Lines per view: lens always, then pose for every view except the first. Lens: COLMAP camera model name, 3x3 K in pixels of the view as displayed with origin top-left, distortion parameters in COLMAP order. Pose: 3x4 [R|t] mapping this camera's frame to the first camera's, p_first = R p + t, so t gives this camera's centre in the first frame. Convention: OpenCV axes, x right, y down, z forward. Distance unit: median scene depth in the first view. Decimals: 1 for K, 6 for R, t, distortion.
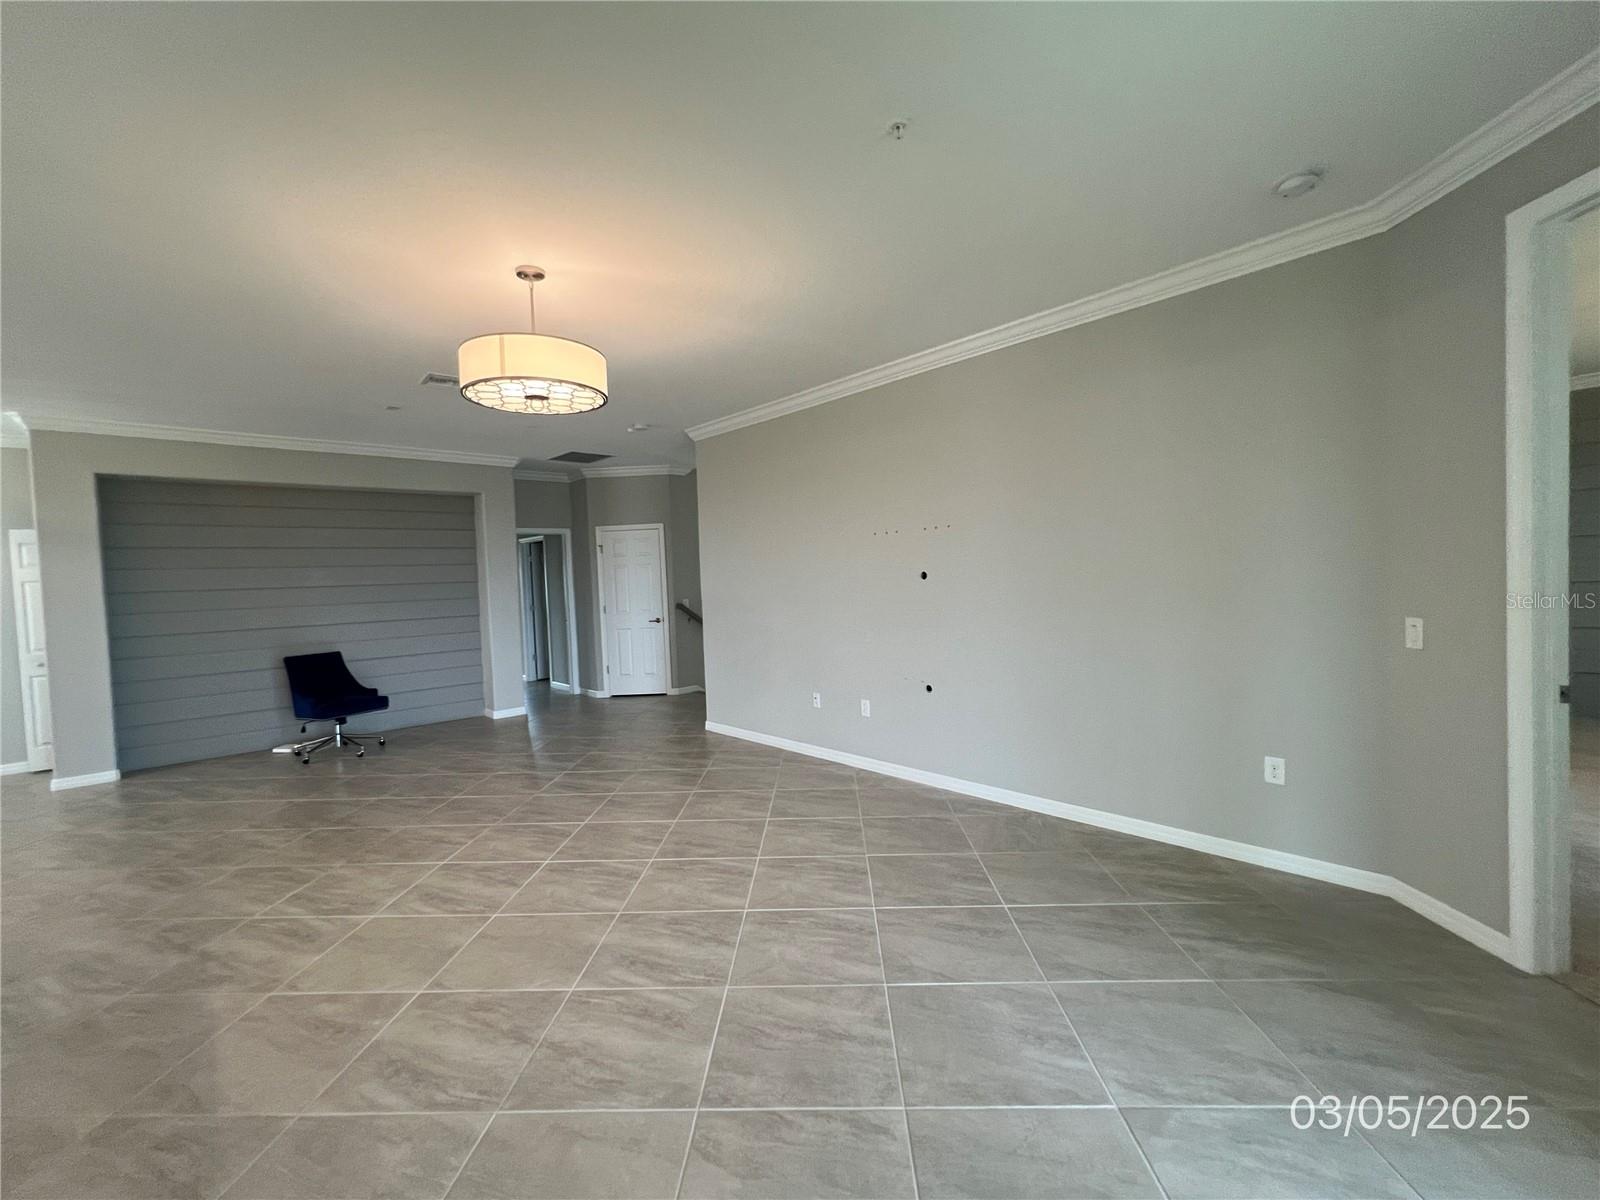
lens RADIAL K [[679.0, 0, 794.1], [0, 679.0, 592.4], [0, 0, 1]] dist [-0.001885, -0.000979]
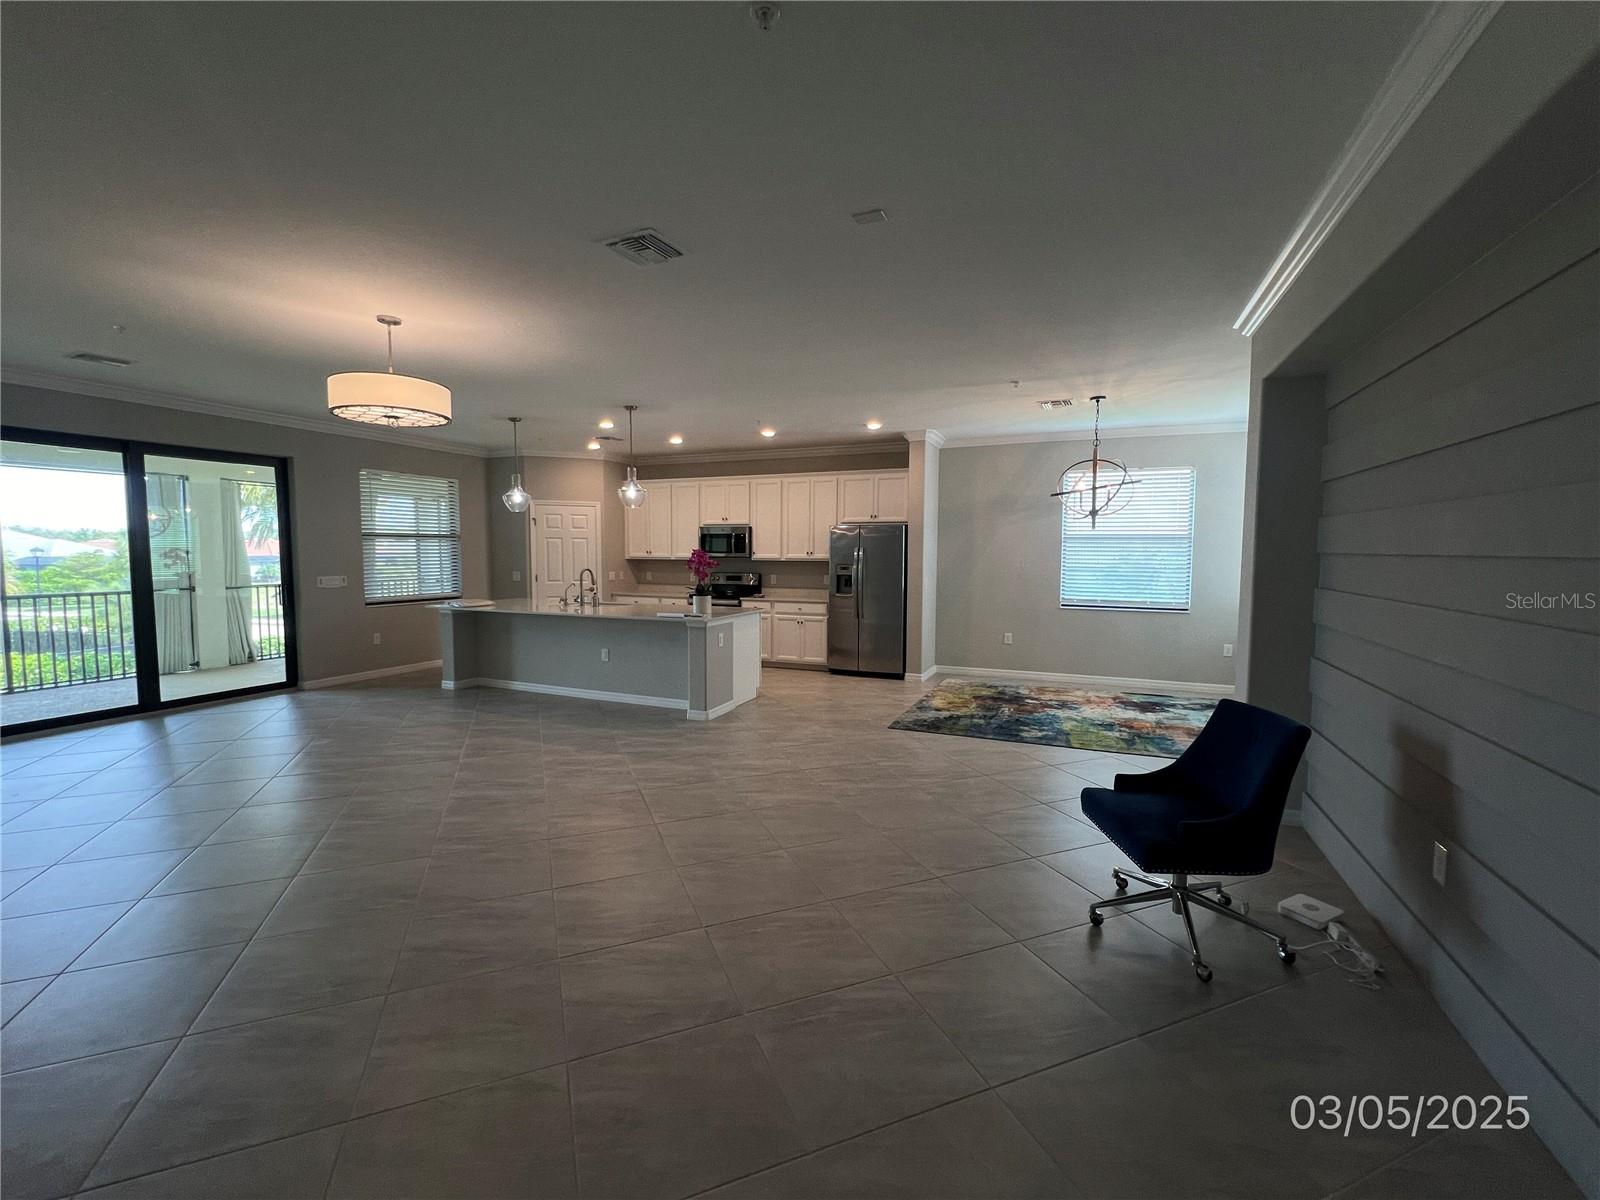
lens RADIAL K [[679.0, 0, 796.3], [0, 679.0, 603.3], [0, 0, 1]] dist [-0.001885, -0.000979]
pose [[-0.915072, 0.064747, -0.398058, -0.329088], [0.019508, 0.992979, 0.116670, -0.041782], [0.402818, 0.098997, -0.909911, 1.527175]]
